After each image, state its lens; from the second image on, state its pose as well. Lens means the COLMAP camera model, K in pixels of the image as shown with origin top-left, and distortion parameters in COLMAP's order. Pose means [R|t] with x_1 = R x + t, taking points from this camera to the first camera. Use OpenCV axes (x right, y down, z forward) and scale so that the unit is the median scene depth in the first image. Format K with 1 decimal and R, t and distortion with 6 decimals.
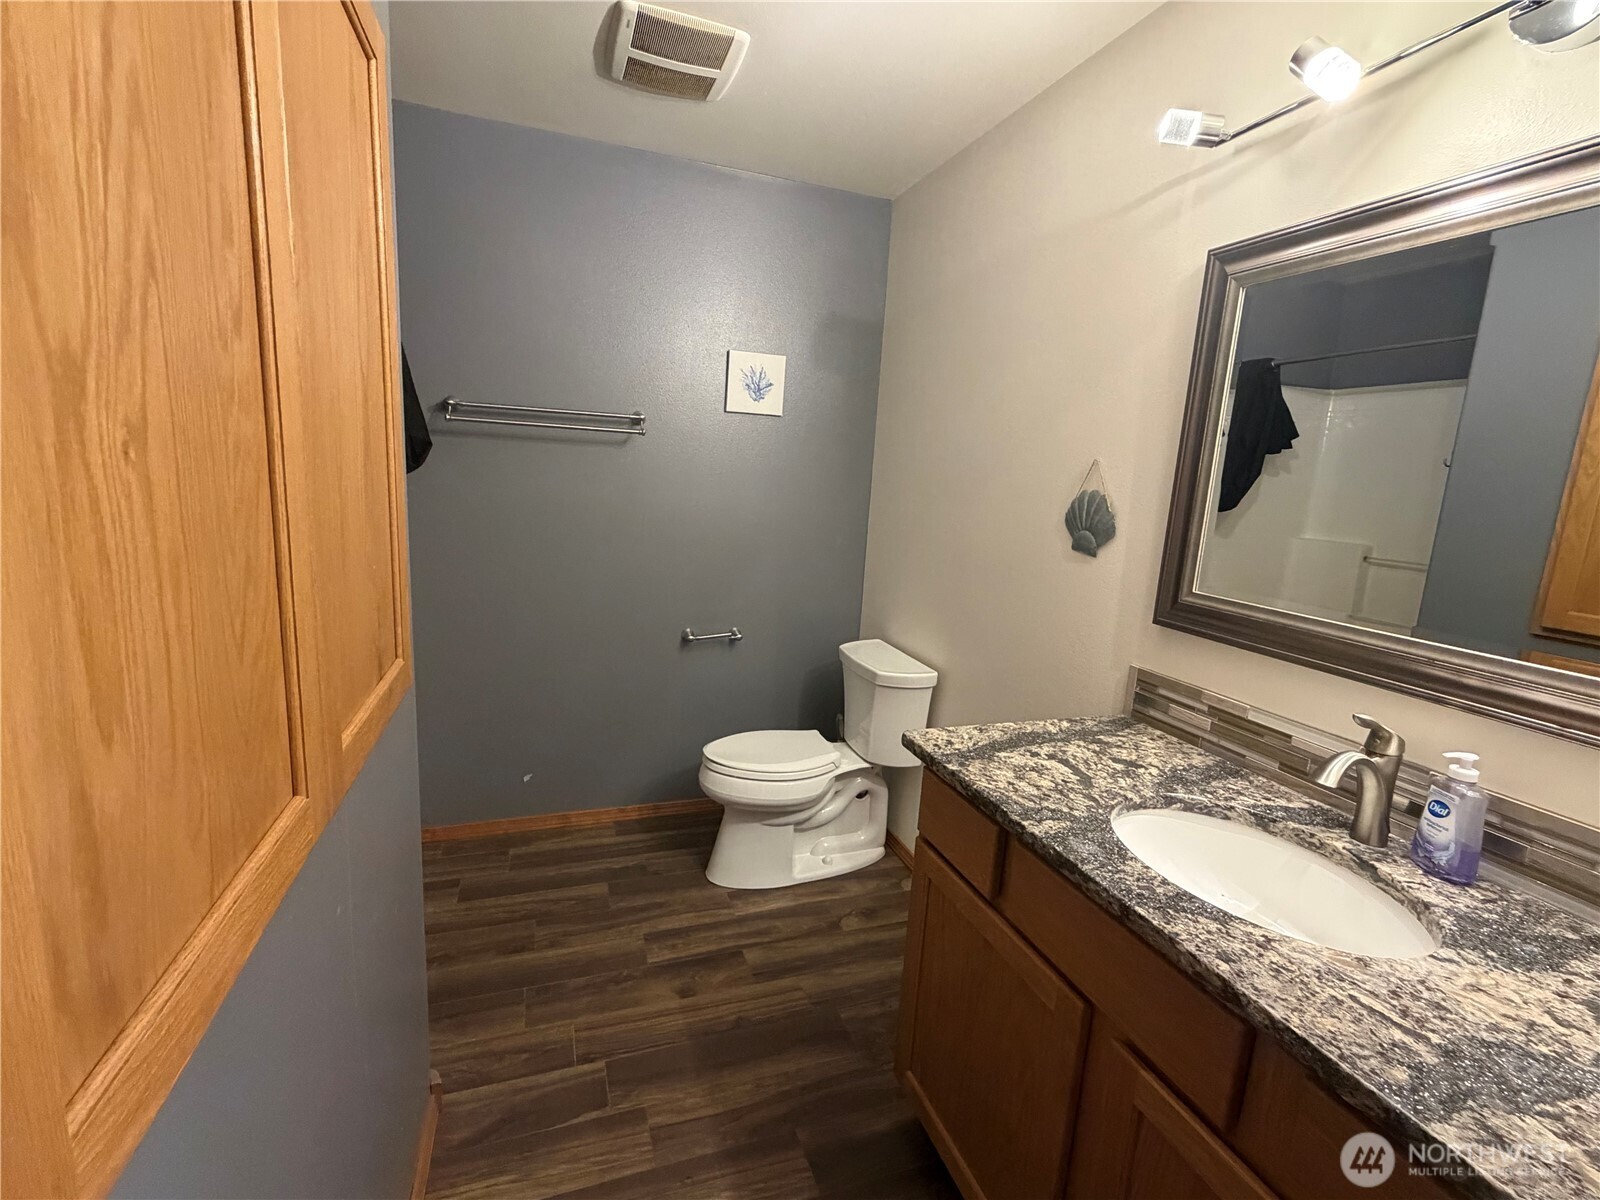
lens RADIAL K [[712.7, 0, 800.5], [0, 712.7, 596.3], [0, 0, 1]] dist [0.001834, 0.000242]
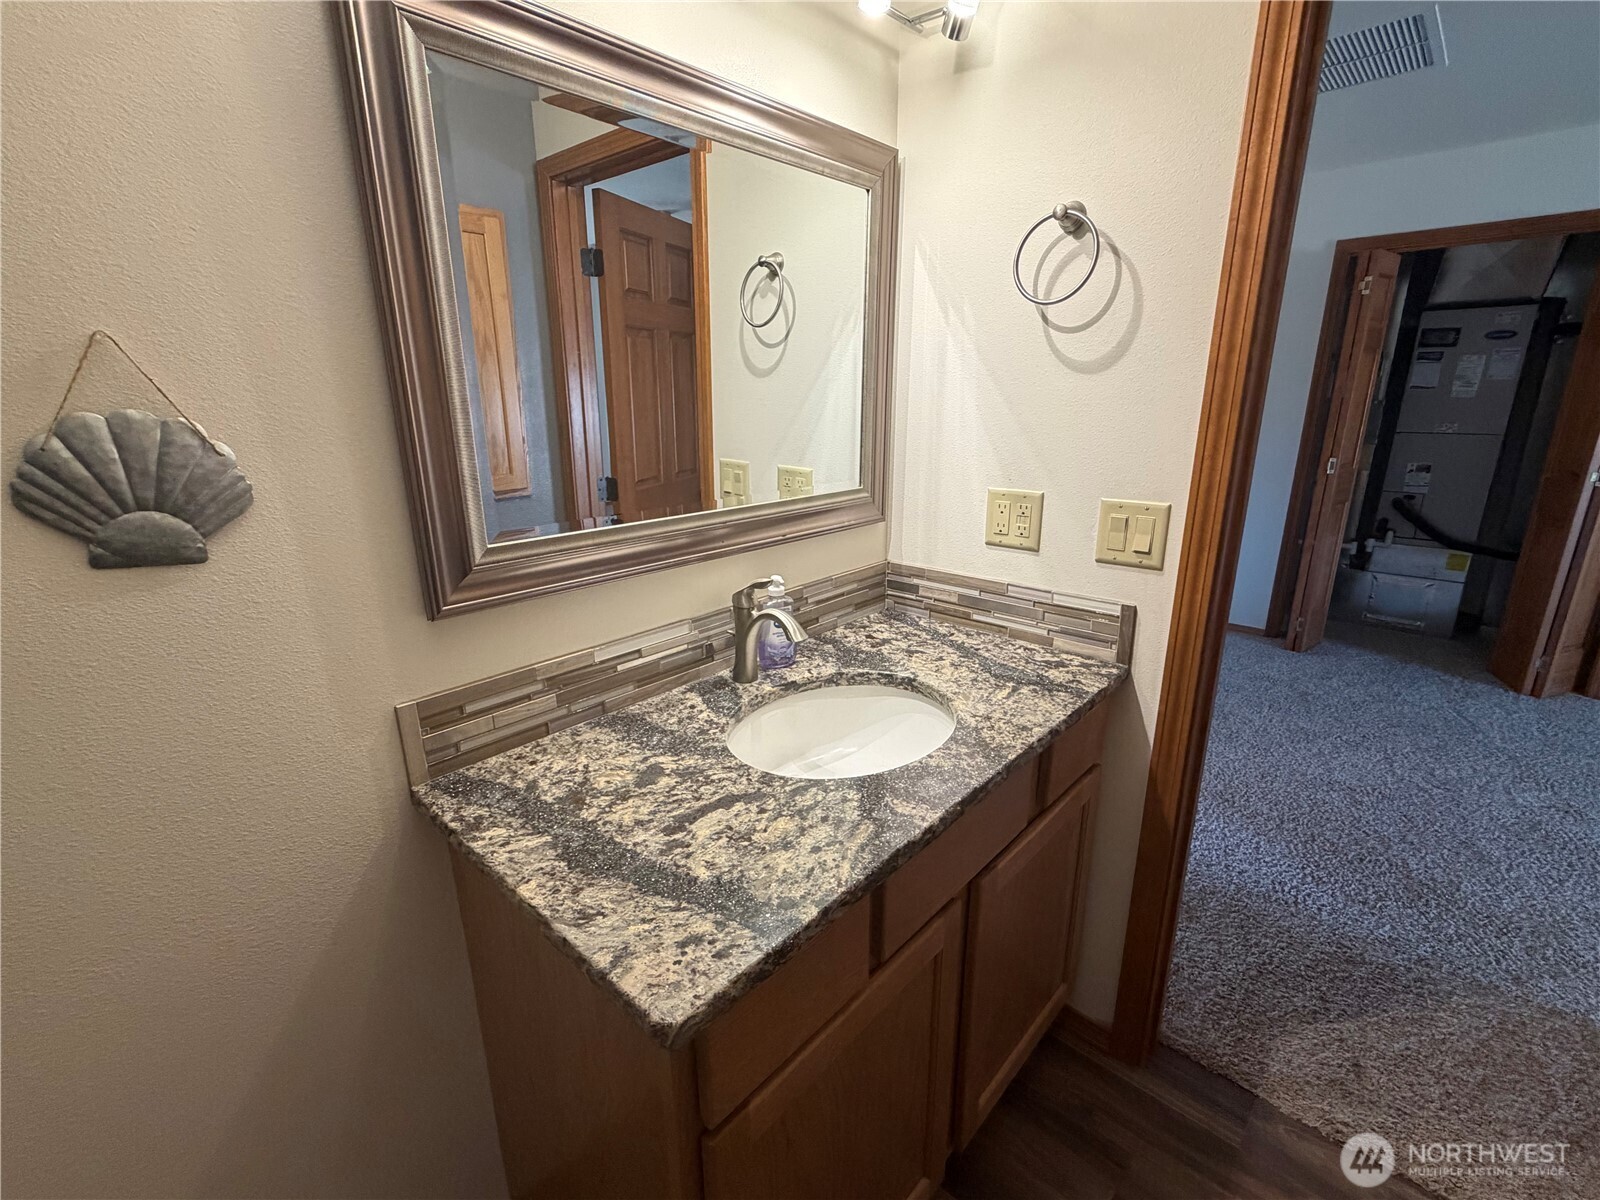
lens RADIAL K [[712.7, 0, 795.8], [0, 712.7, 592.1], [0, 0, 1]] dist [0.001834, 0.000242]
pose [[-0.455155, -0.295174, 0.840063, -0.182569], [0.139824, 0.908055, 0.394822, -0.217528], [-0.879365, 0.297166, -0.372034, 1.126206]]
